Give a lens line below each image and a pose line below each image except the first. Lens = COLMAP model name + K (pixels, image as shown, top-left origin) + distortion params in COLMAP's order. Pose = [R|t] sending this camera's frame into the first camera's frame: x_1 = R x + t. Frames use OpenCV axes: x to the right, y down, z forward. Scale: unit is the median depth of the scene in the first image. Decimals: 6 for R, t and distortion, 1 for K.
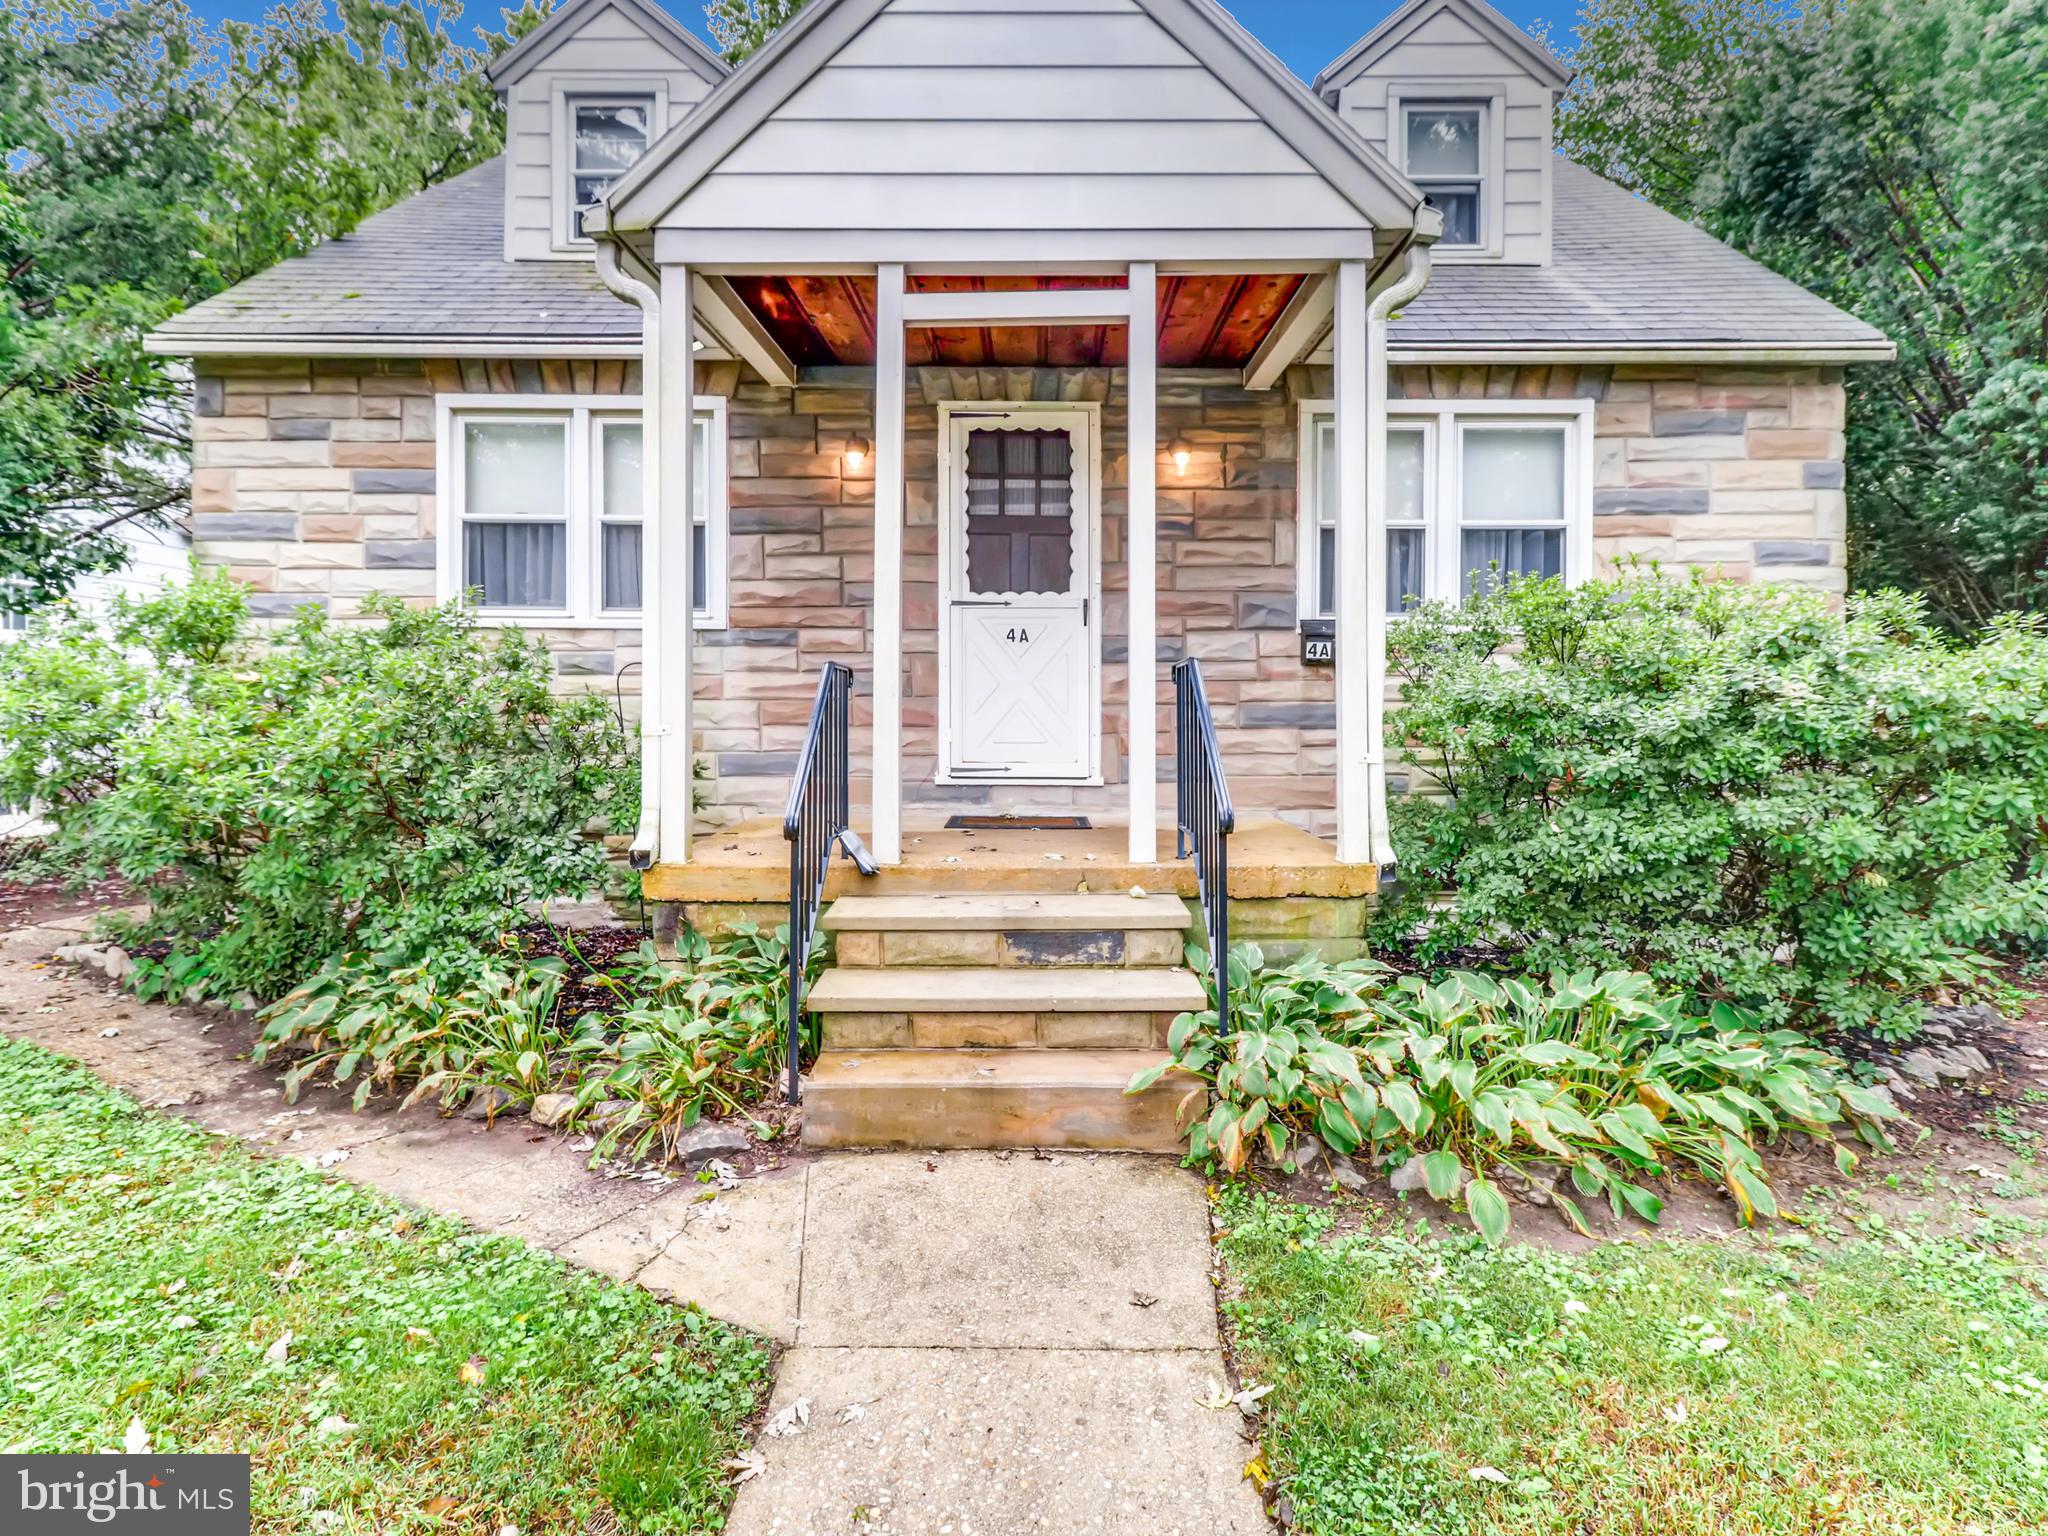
lens RADIAL K [[1044.2, 0, 1051.7], [0, 1044.2, 710.7], [0, 0, 1]] dist [0.028610, -0.027322]
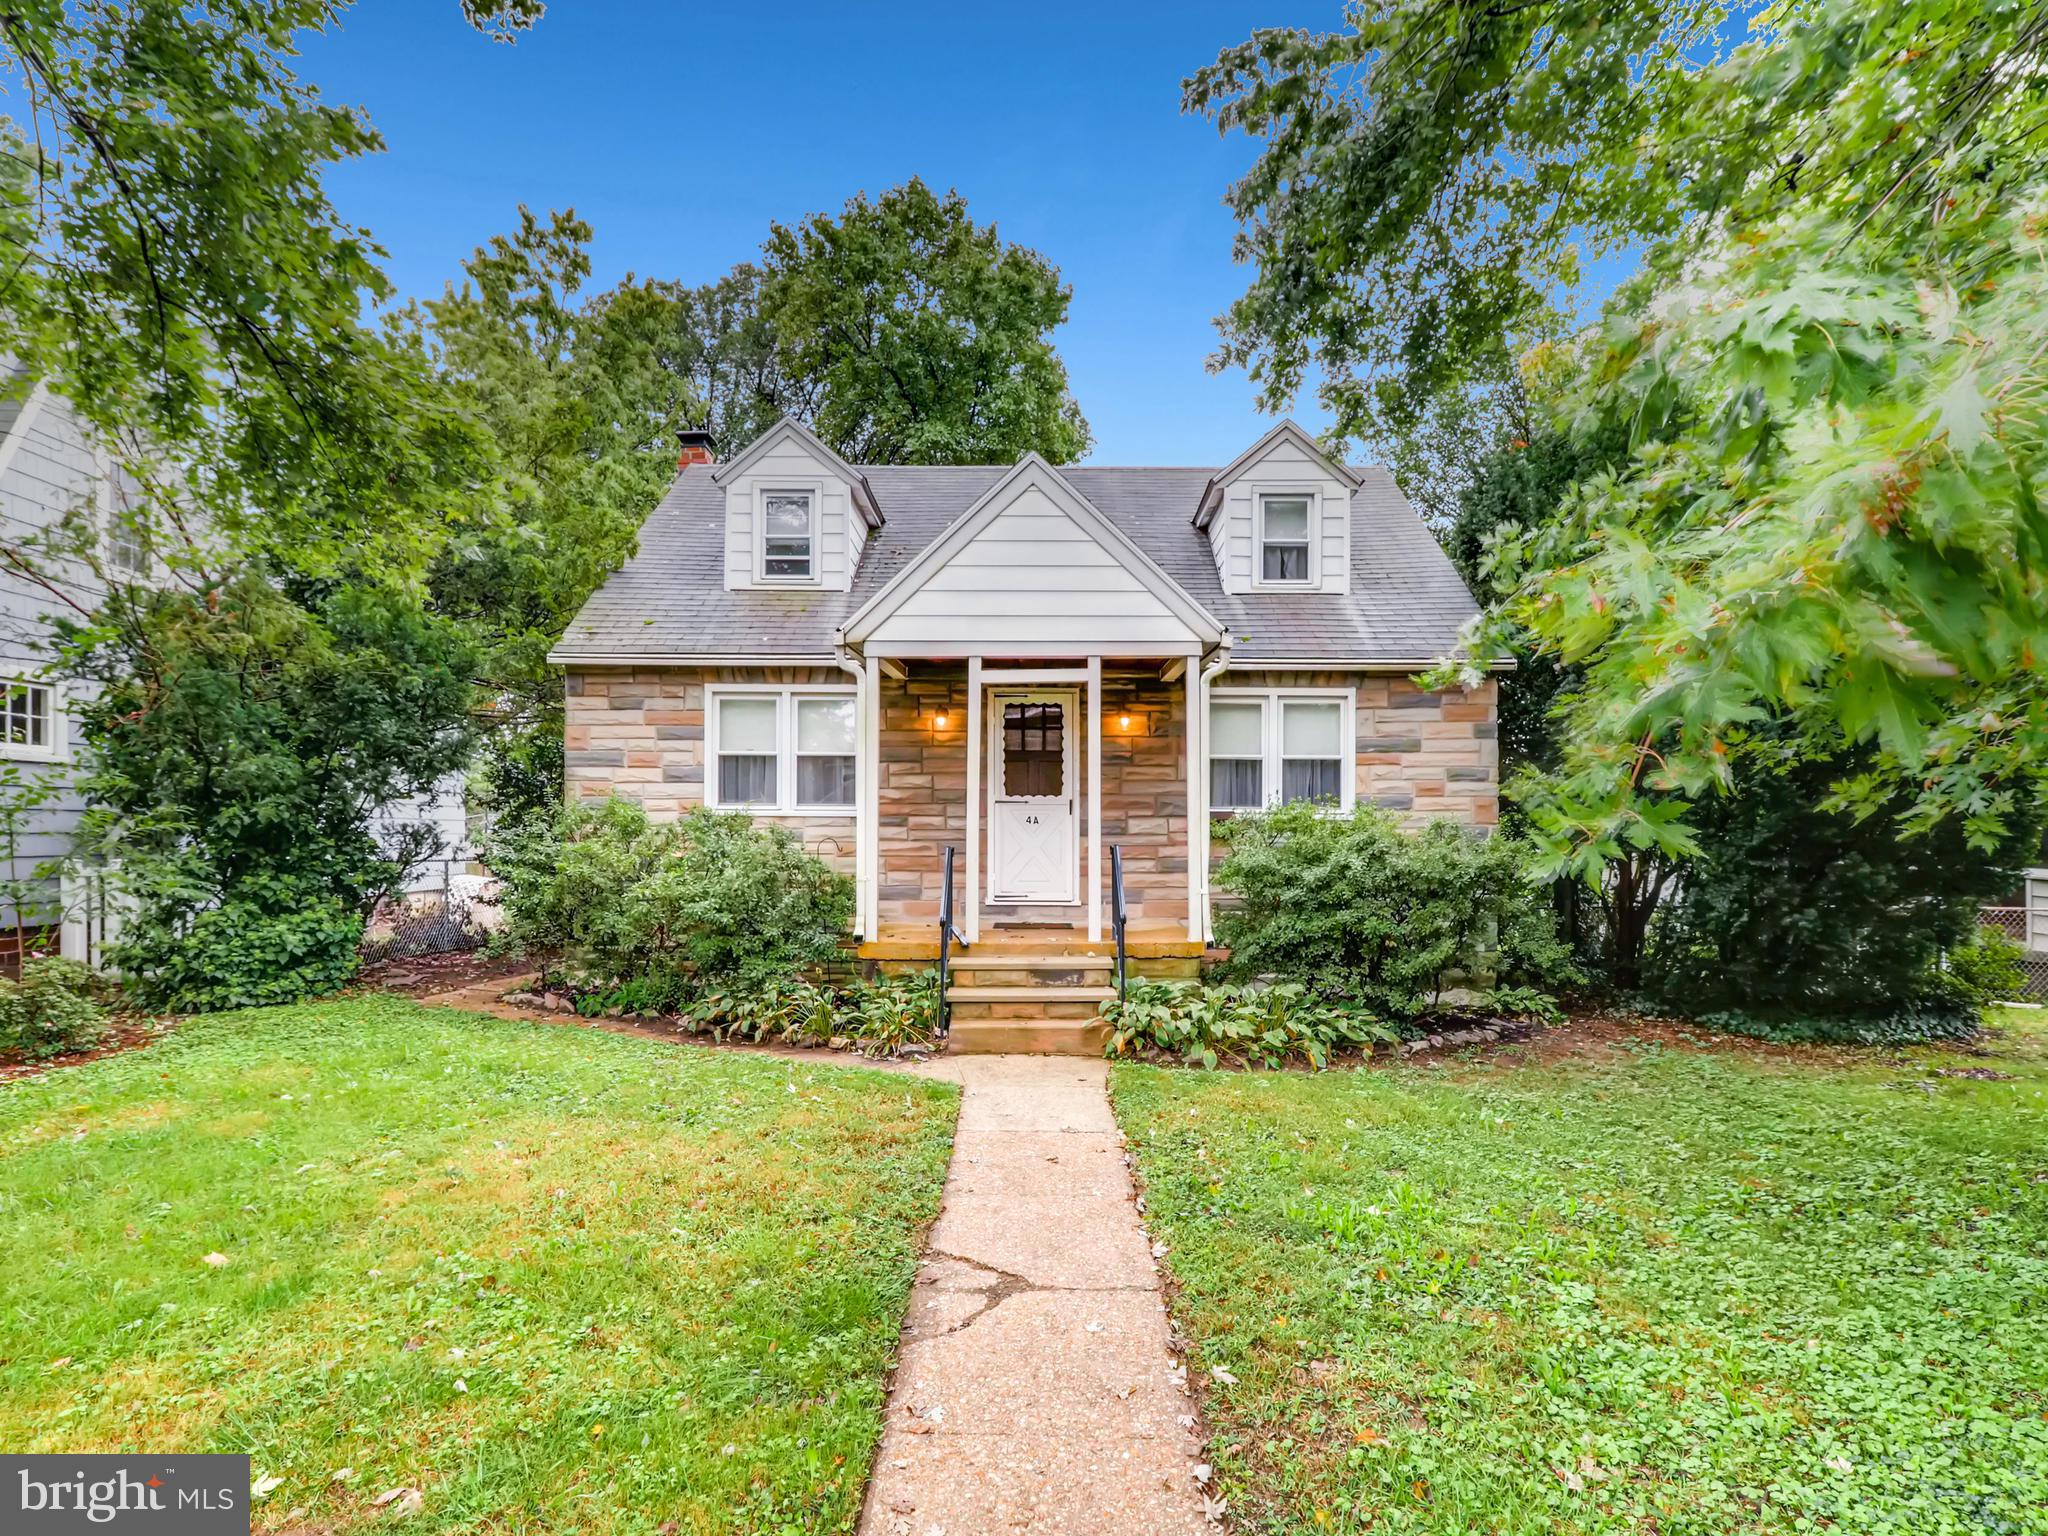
lens RADIAL K [[1113.0, 0, 1056.2], [0, 1113.0, 778.8], [0, 0, 1]] dist [0.027375, -0.021253]
pose [[0.999998, 0.000216, 0.001816, 0.006083], [-0.000134, 0.998993, -0.044875, -0.081407], [-0.001824, 0.044874, 0.998991, -1.257533]]
